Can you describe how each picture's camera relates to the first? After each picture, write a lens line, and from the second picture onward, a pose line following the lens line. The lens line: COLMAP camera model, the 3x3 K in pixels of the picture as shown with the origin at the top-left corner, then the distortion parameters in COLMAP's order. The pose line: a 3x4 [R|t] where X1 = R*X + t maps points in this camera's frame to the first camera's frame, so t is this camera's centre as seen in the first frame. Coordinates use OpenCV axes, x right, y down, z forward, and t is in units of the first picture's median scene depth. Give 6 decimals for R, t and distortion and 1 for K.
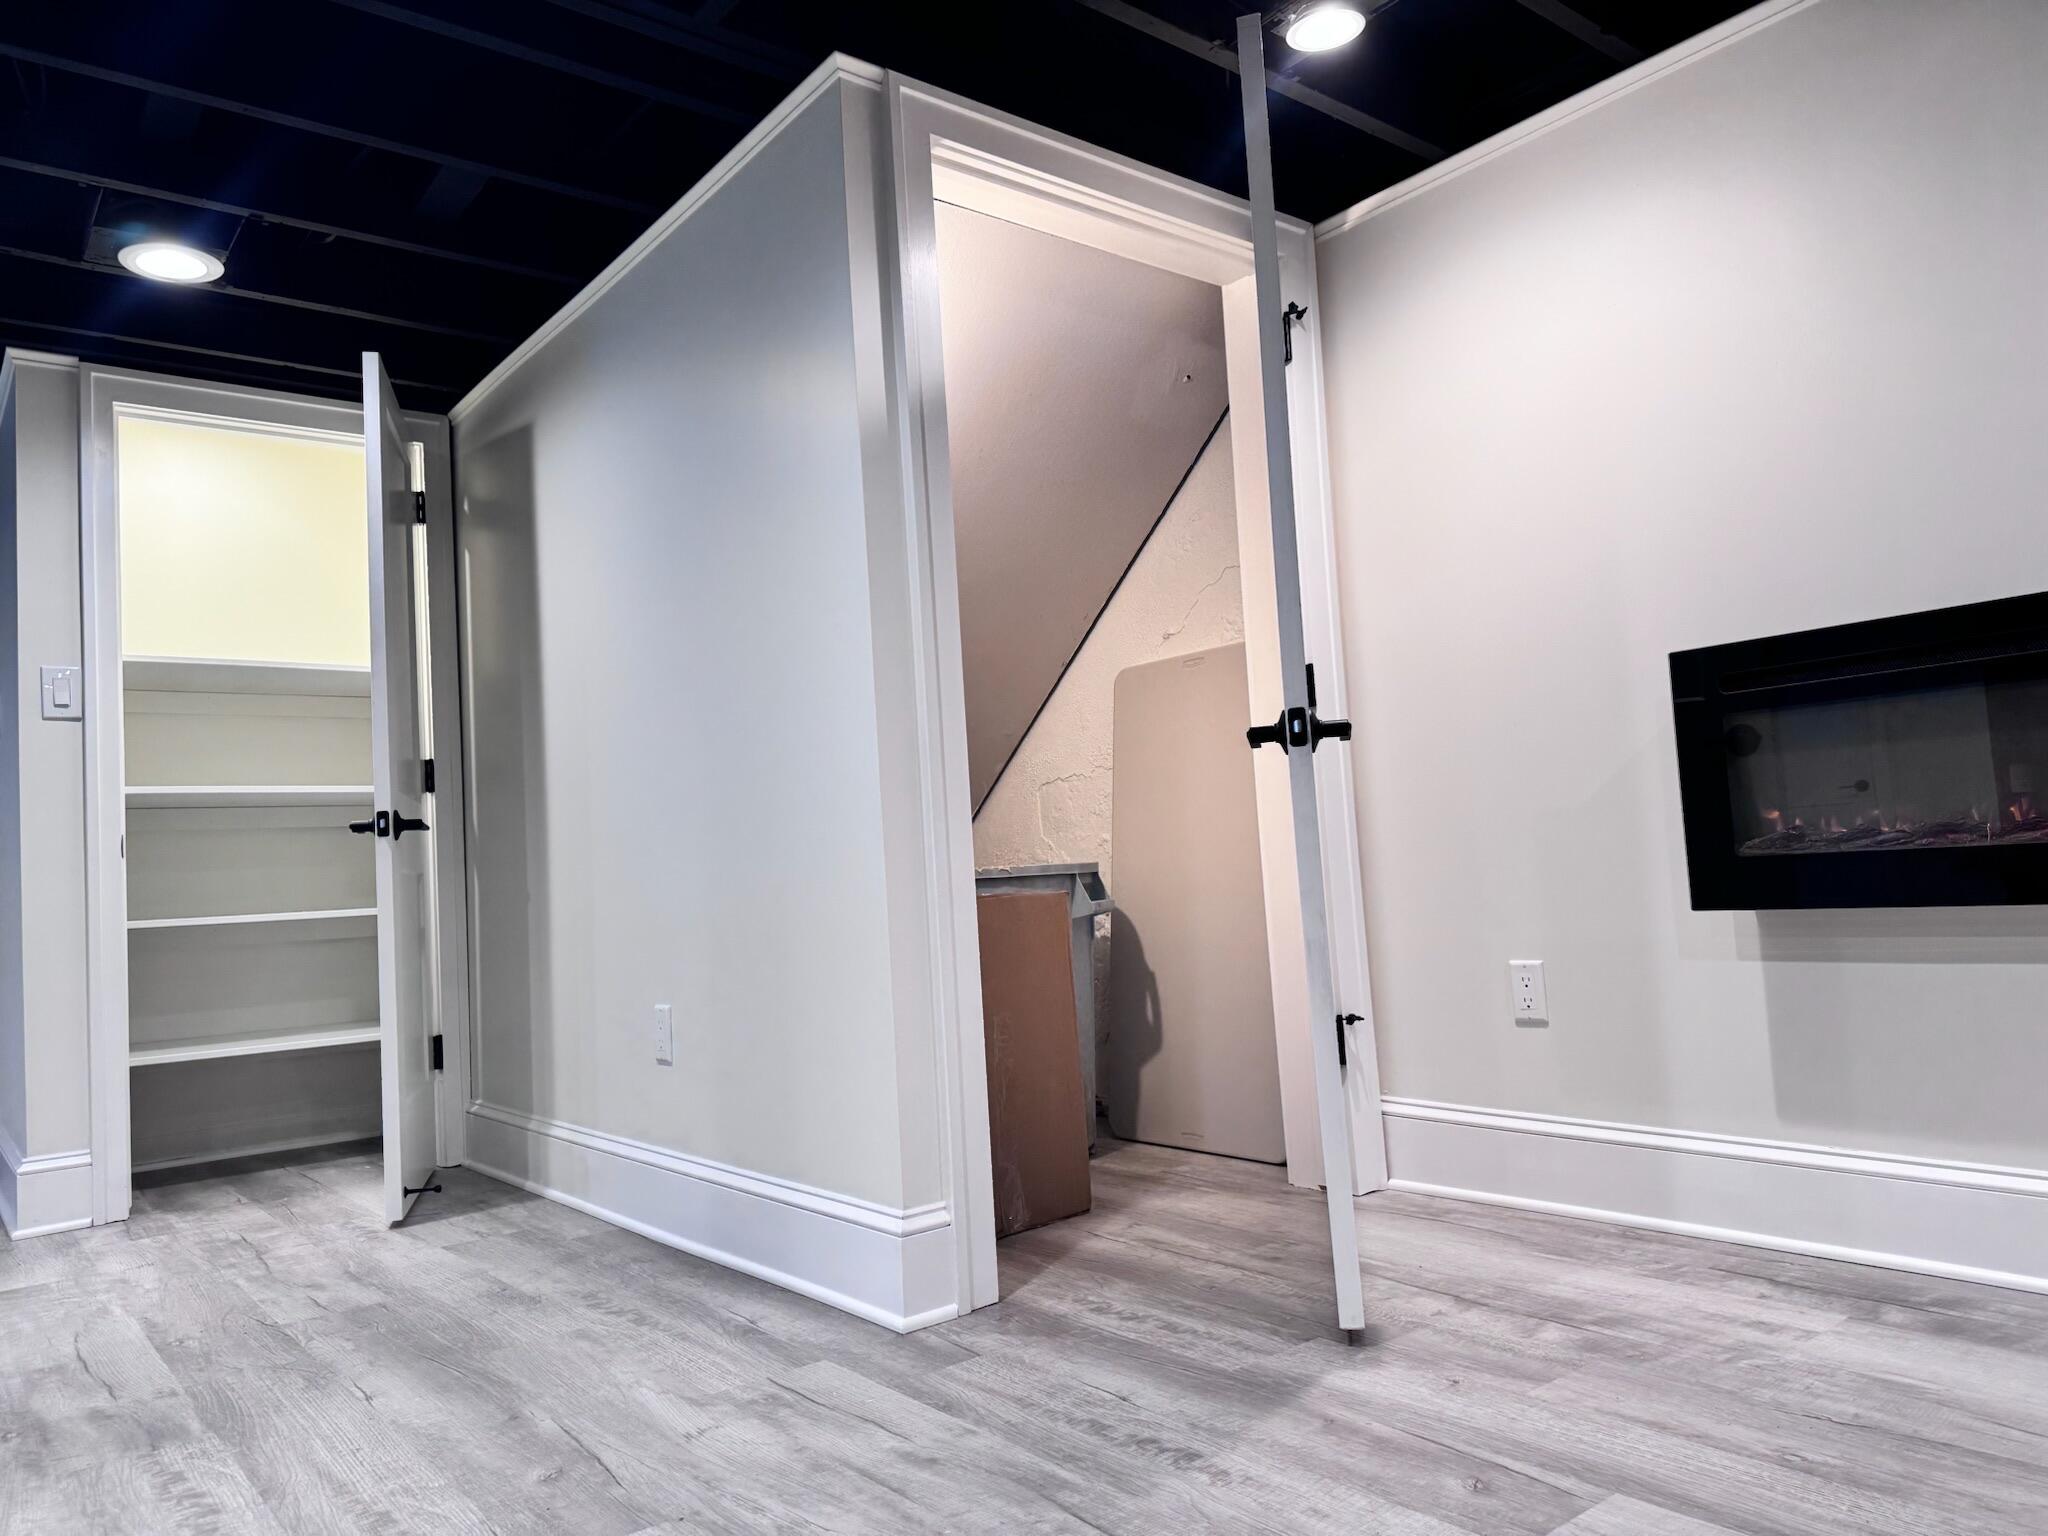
lens RADIAL K [[1410.2, 0, 1014.7], [0, 1410.2, 760.6], [0, 0, 1]] dist [-0.011248, -0.003457]
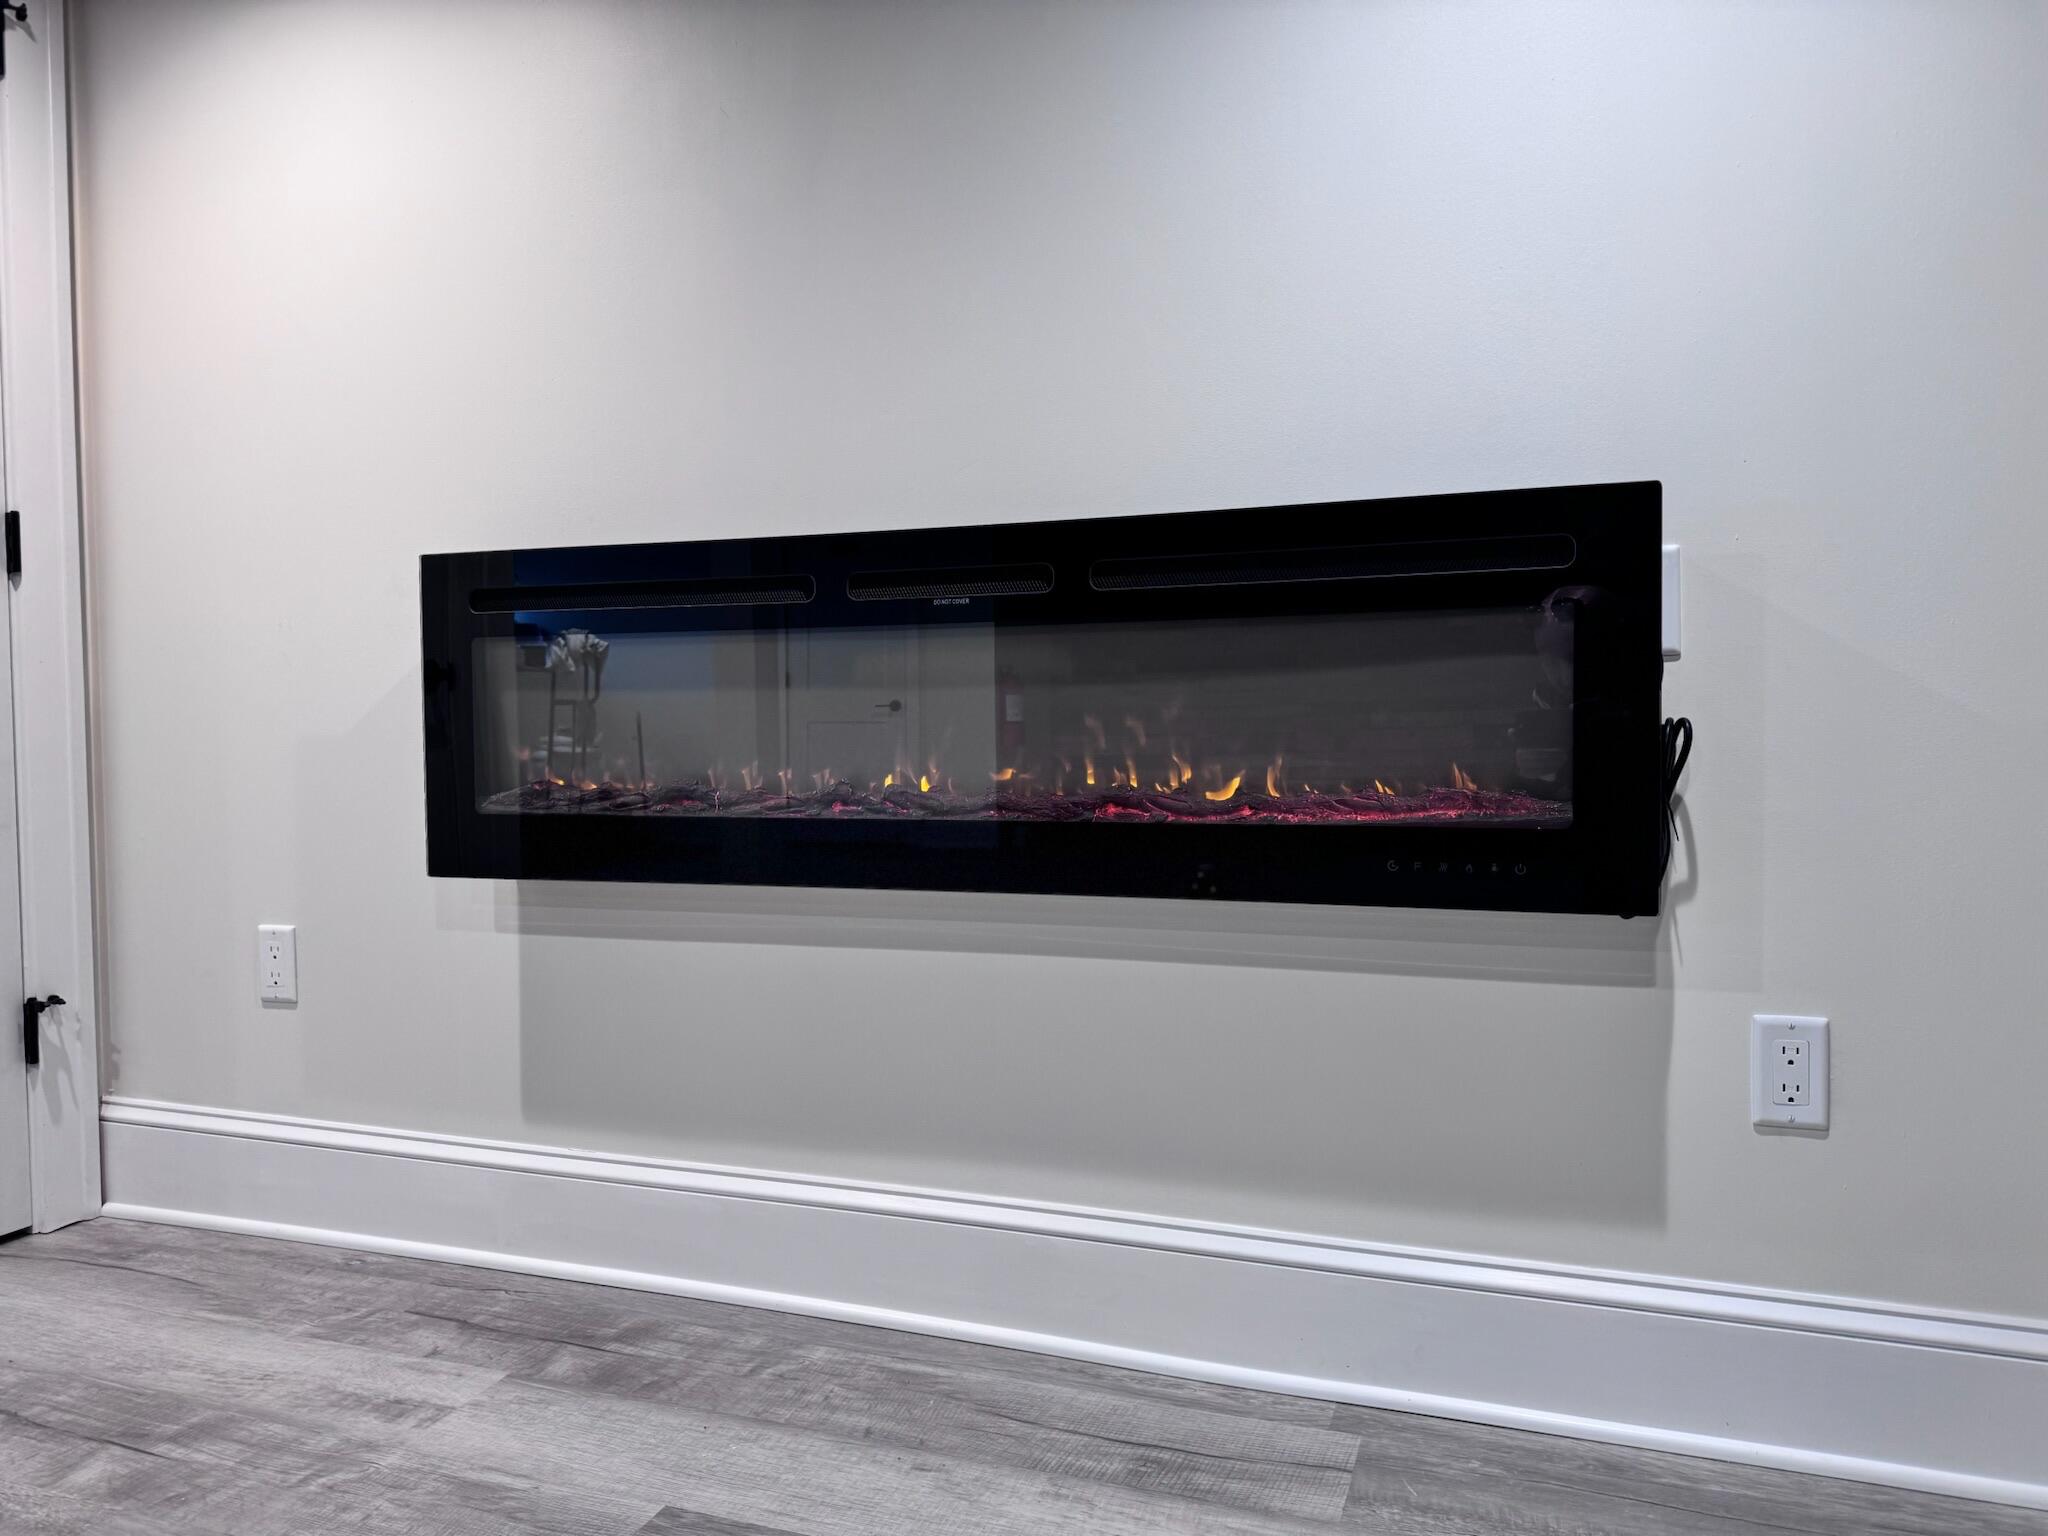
lens RADIAL K [[1410.2, 0, 1021.0], [0, 1410.2, 767.1], [0, 0, 1]] dist [-0.011248, -0.003457]
pose [[0.835381, 0.034833, 0.548566, 0.342171], [-0.082614, 0.994610, 0.062652, -0.037690], [-0.543427, -0.097657, 0.833756, 0.153218]]
